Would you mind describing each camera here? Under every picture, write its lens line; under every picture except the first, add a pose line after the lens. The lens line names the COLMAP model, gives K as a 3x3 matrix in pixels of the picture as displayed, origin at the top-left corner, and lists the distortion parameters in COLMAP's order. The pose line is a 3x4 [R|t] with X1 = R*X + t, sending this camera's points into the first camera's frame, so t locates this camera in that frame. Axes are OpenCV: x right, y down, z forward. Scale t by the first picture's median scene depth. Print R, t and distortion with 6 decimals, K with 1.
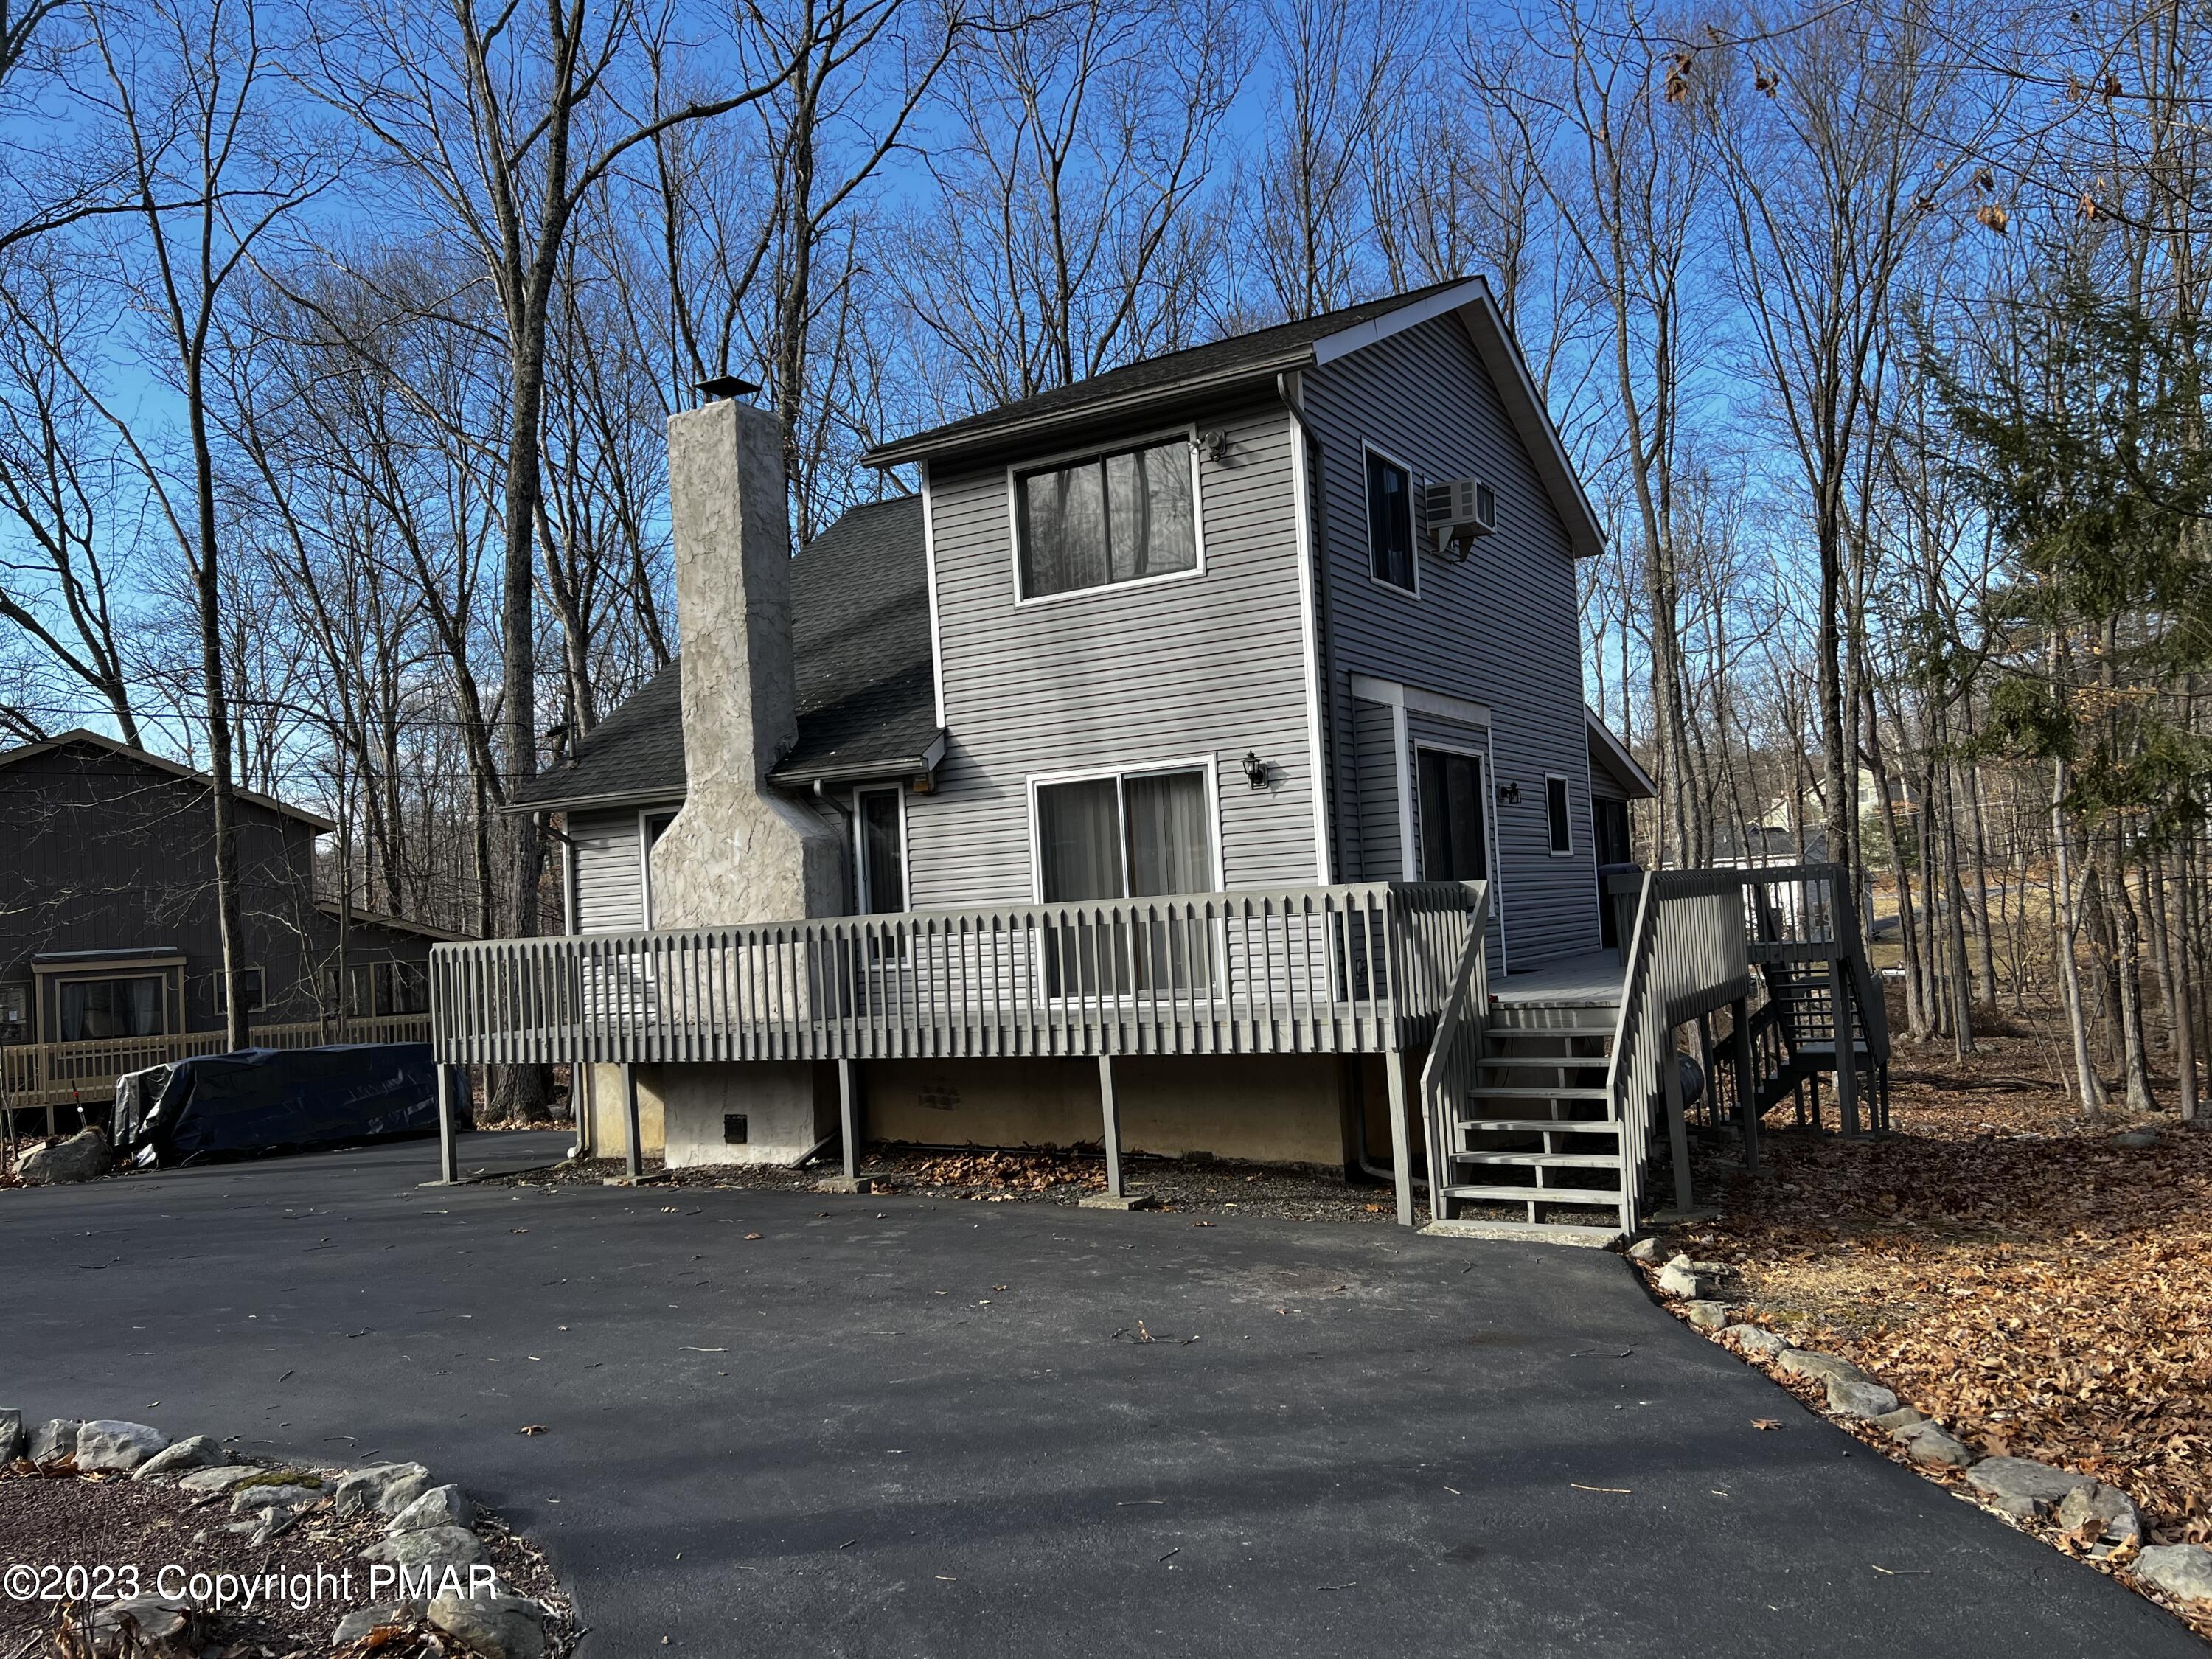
lens RADIAL K [[1656.8, 0, 1095.0], [0, 1656.8, 844.1], [0, 0, 1]] dist [0.053645, -0.056427]
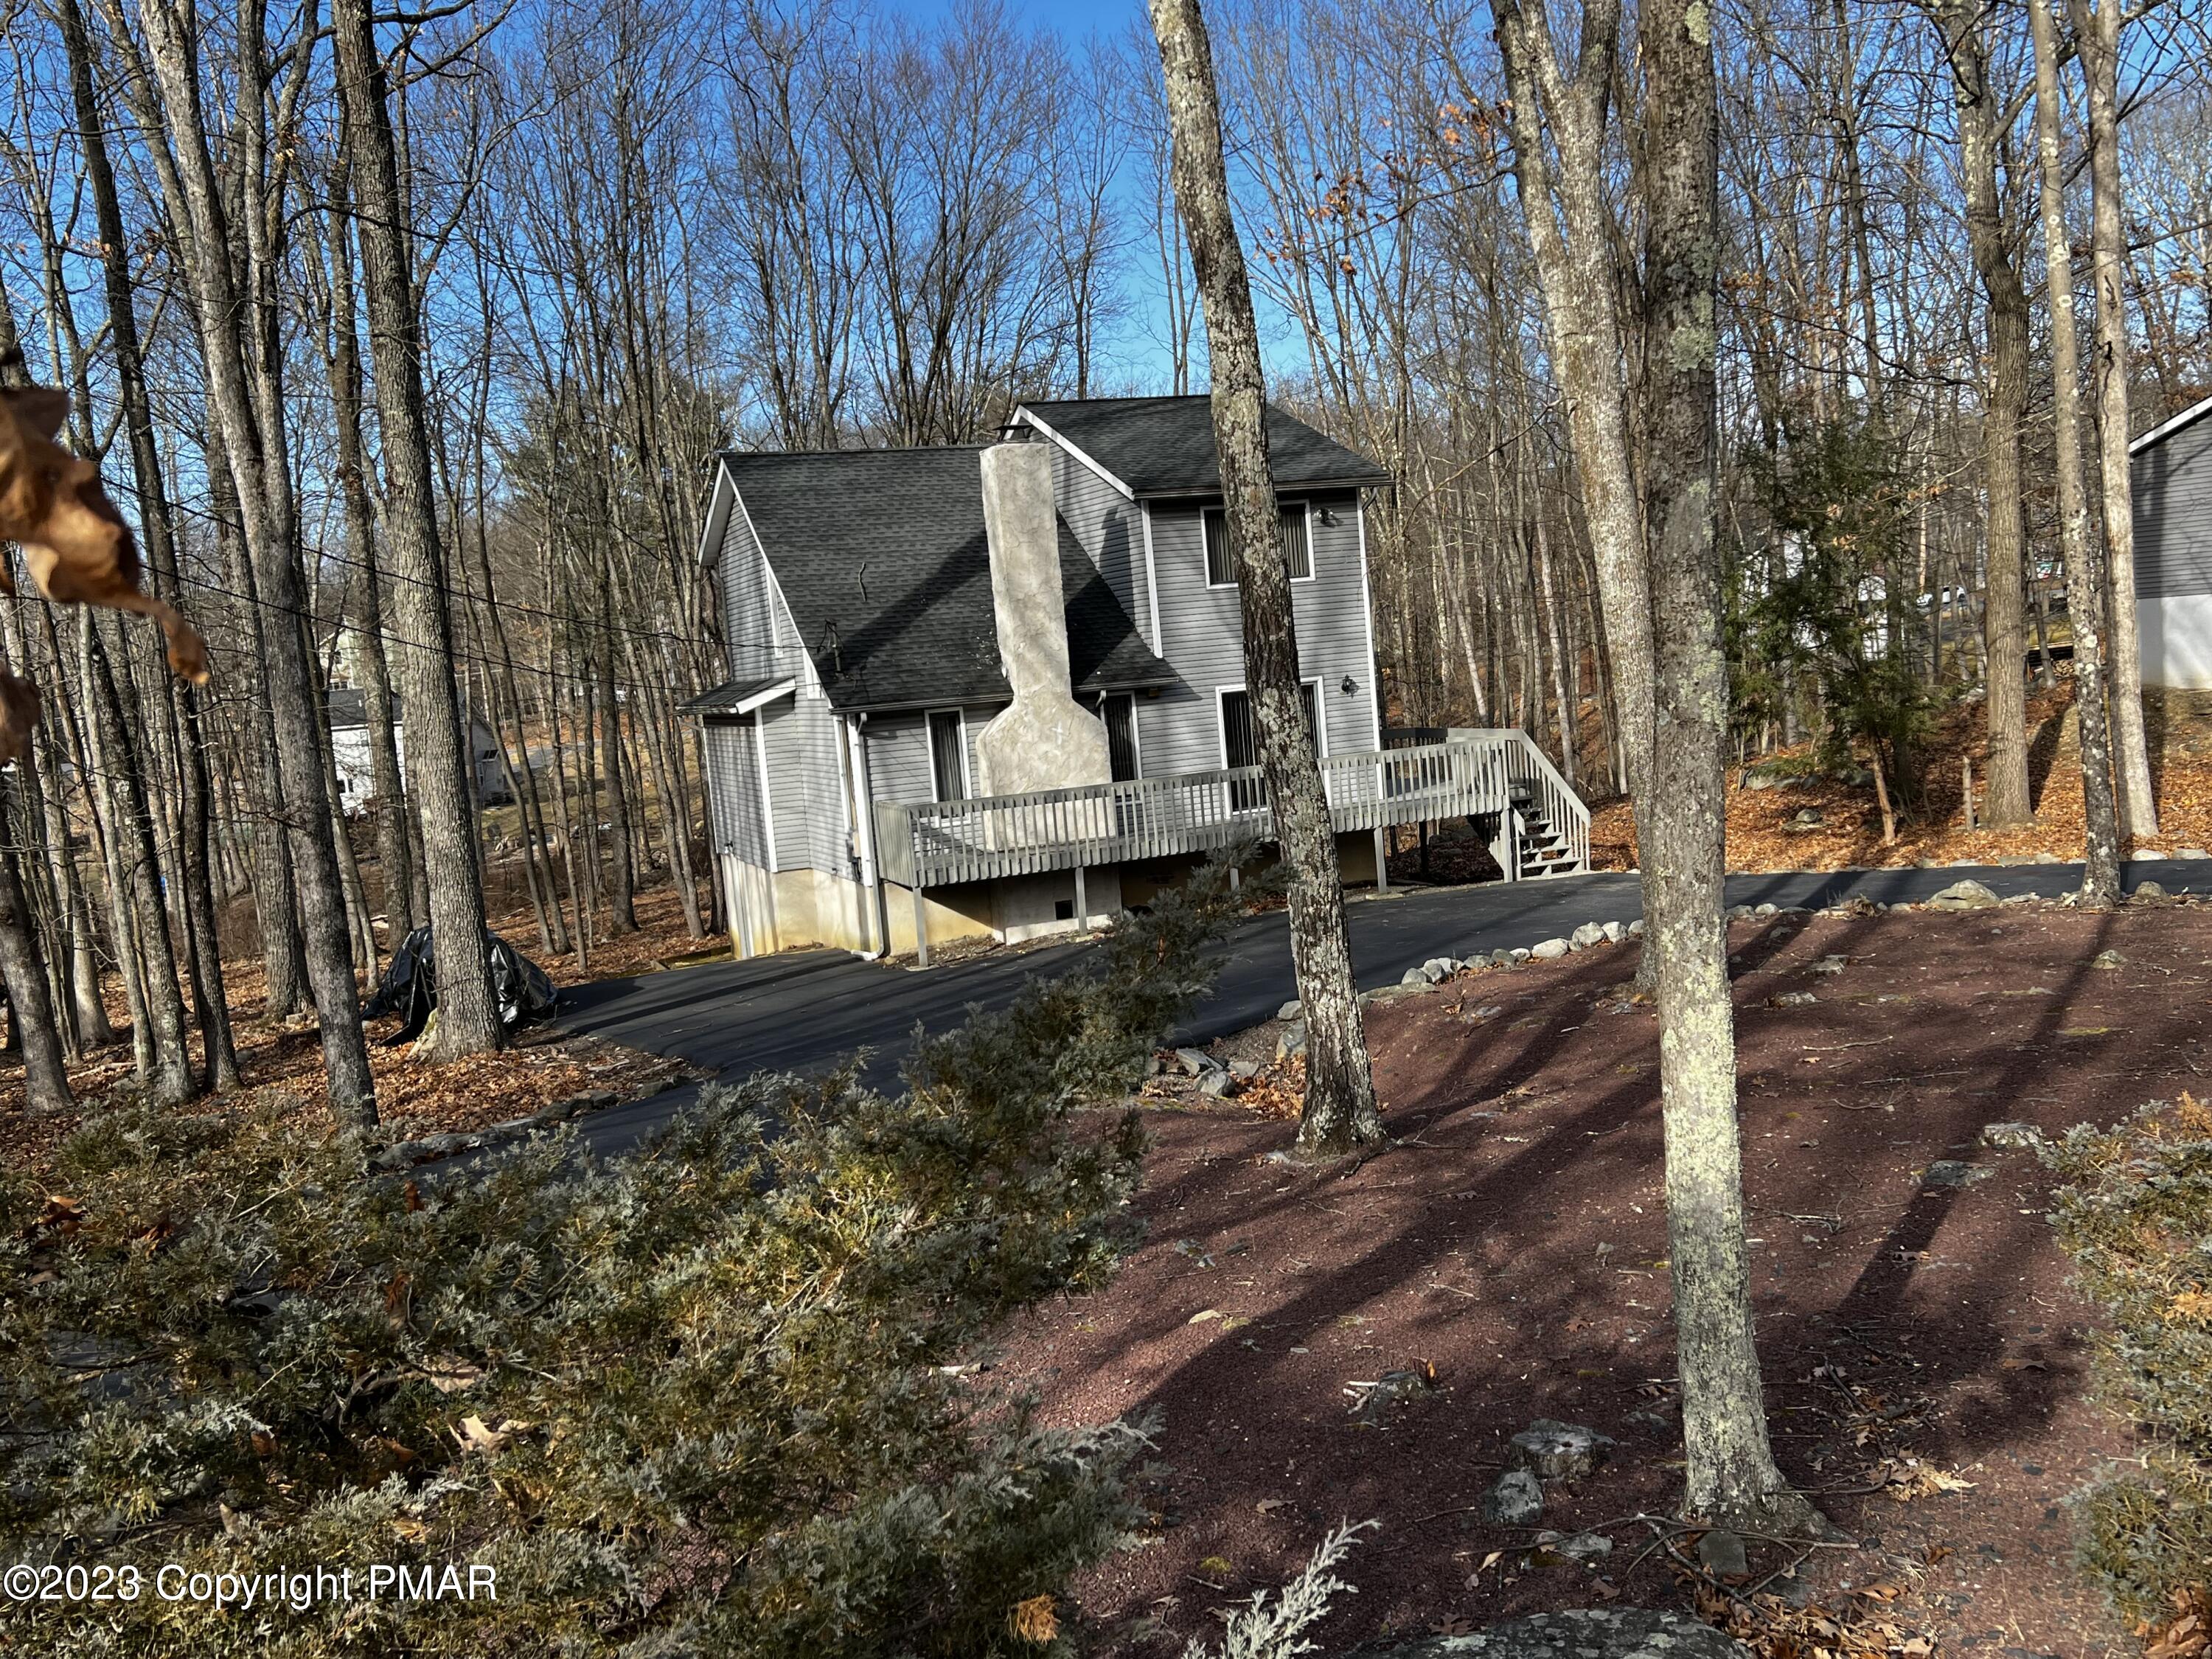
lens RADIAL K [[1947.4, 0, 1124.5], [0, 1947.4, 832.4], [0, 0, 1]] dist [0.107573, -0.036109]
pose [[0.617029, -0.067838, 0.784011, -1.867048], [0.019990, 0.997307, 0.070561, -0.037665], [-0.786686, -0.027865, 0.616724, -0.217660]]
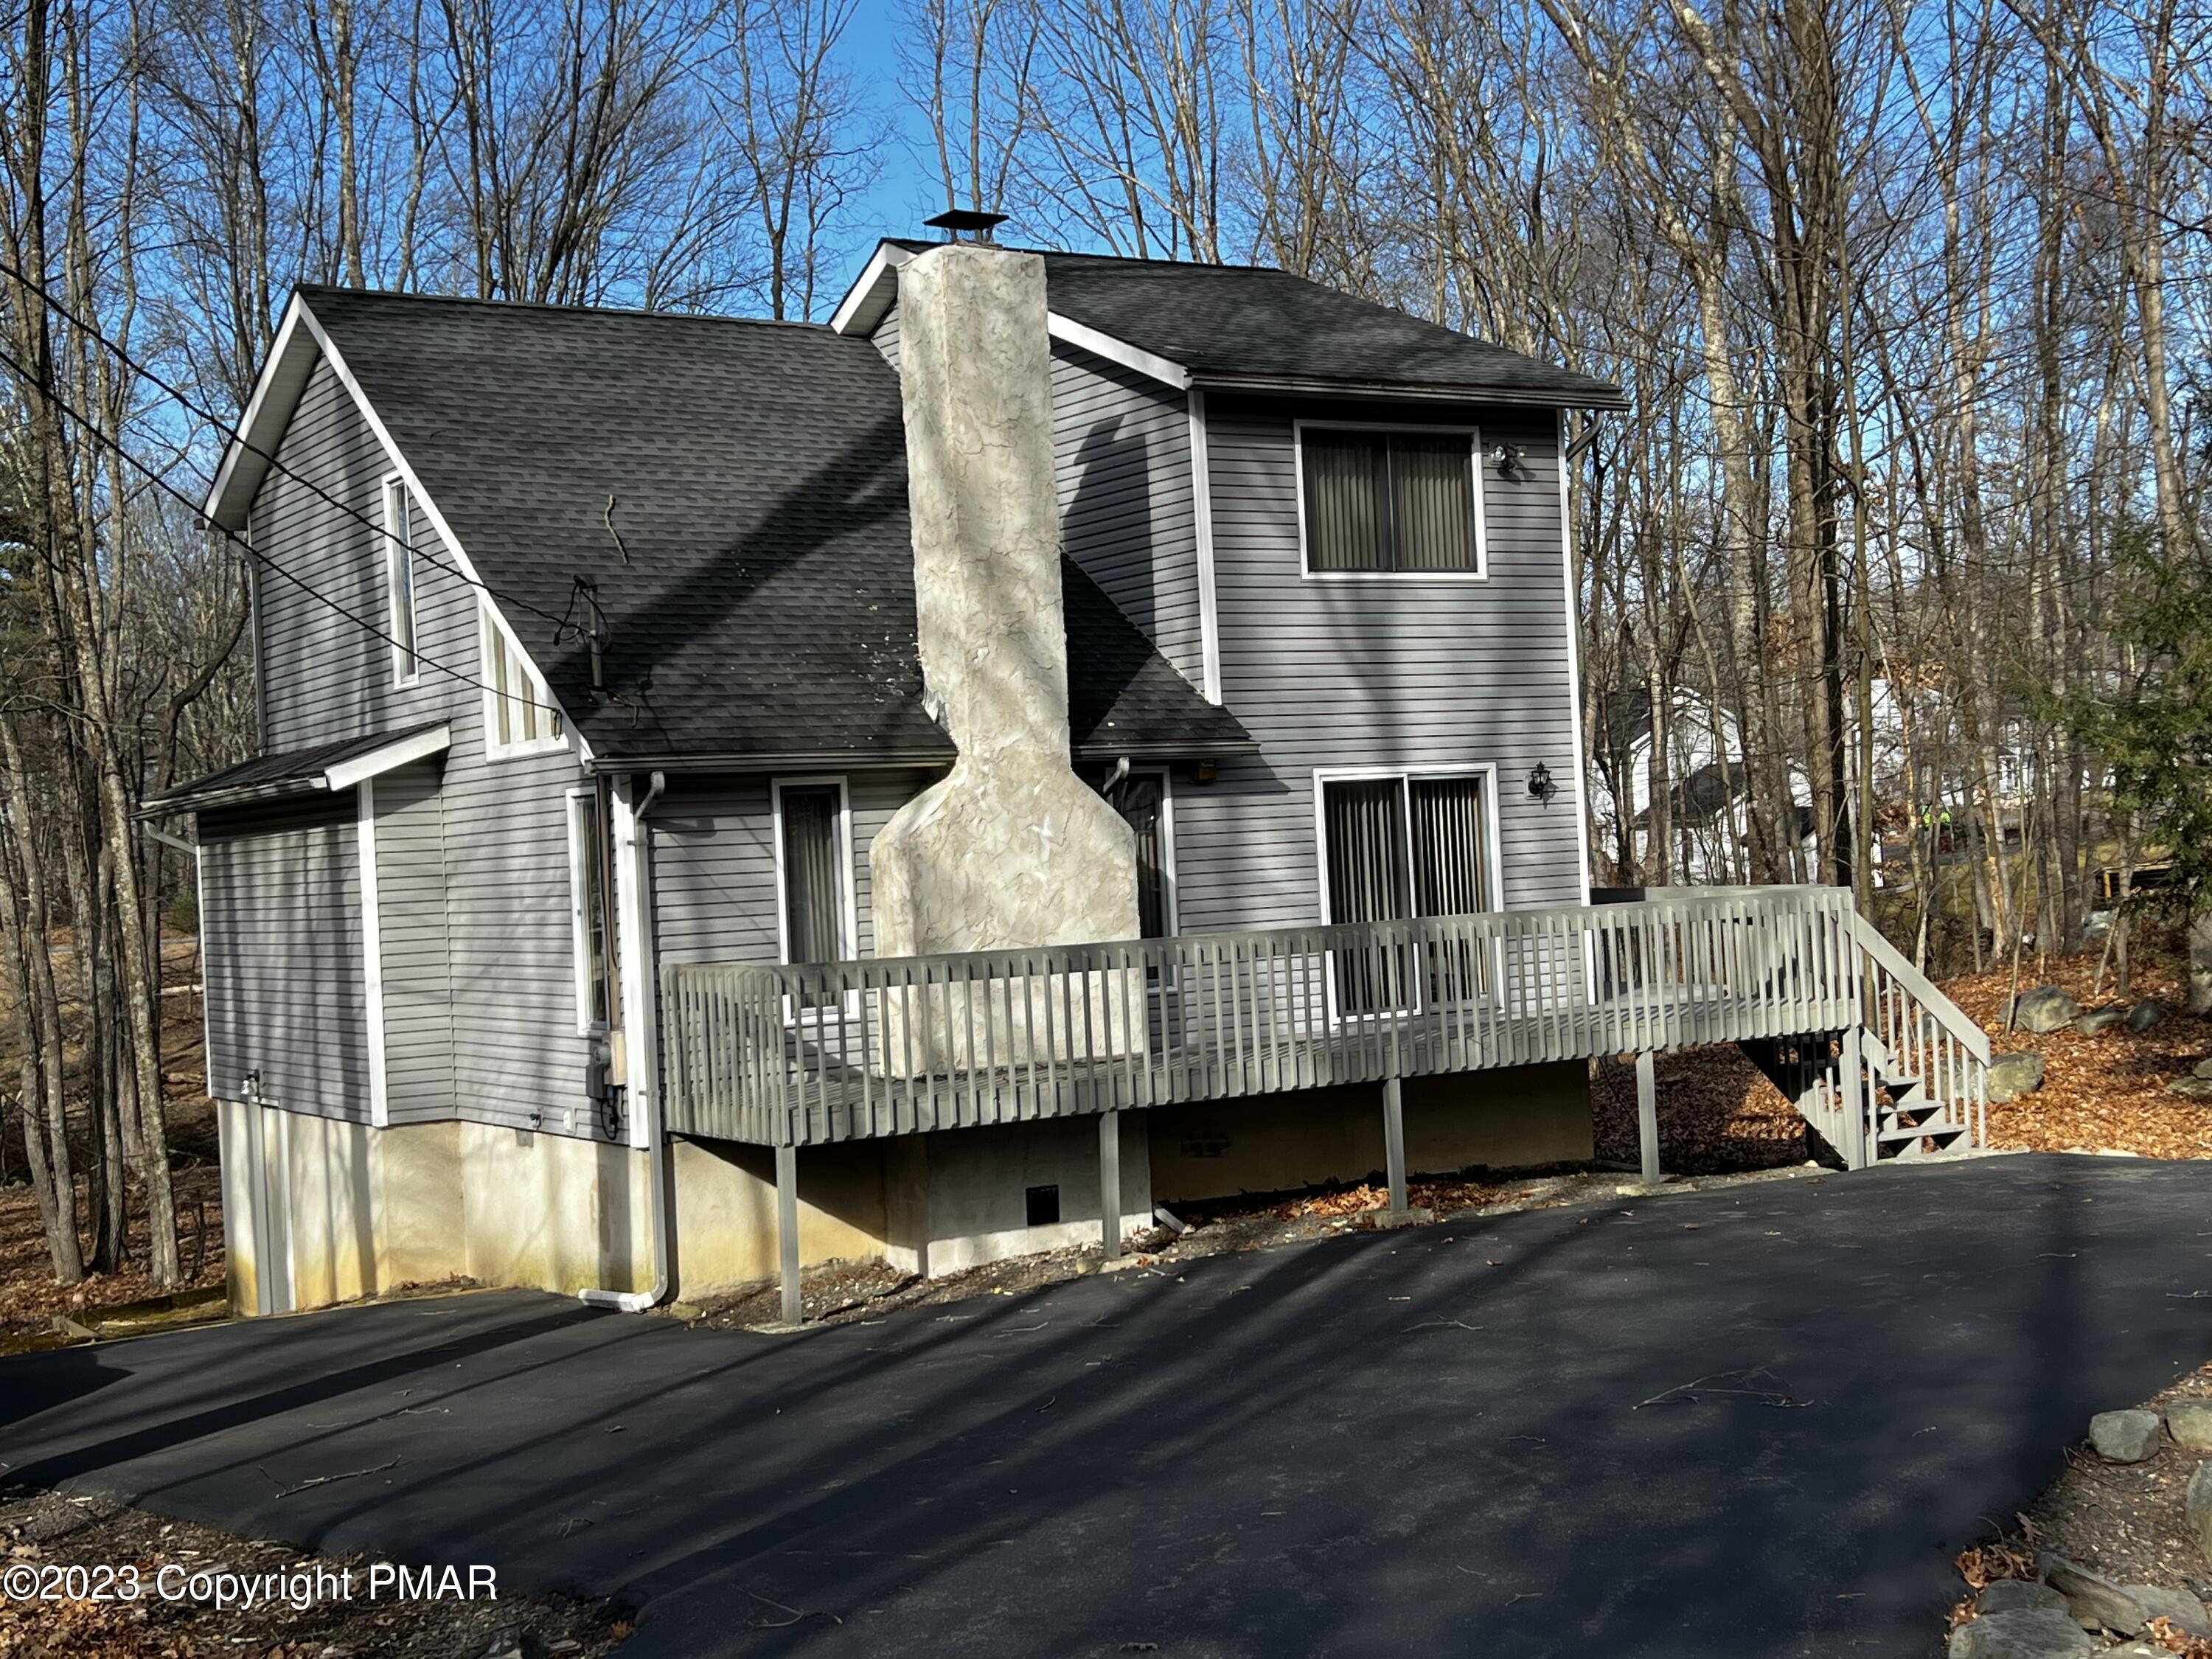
lens RADIAL K [[2755.0, 0, 1105.6], [0, 2755.0, 834.5], [0, 0, 1]] dist [0.067257, 0.000000]
pose [[0.465424, 0.040963, 0.884139, -1.514274], [-0.009572, 0.999103, -0.041250, 0.060444], [-0.885036, 0.010736, 0.465399, 0.441395]]
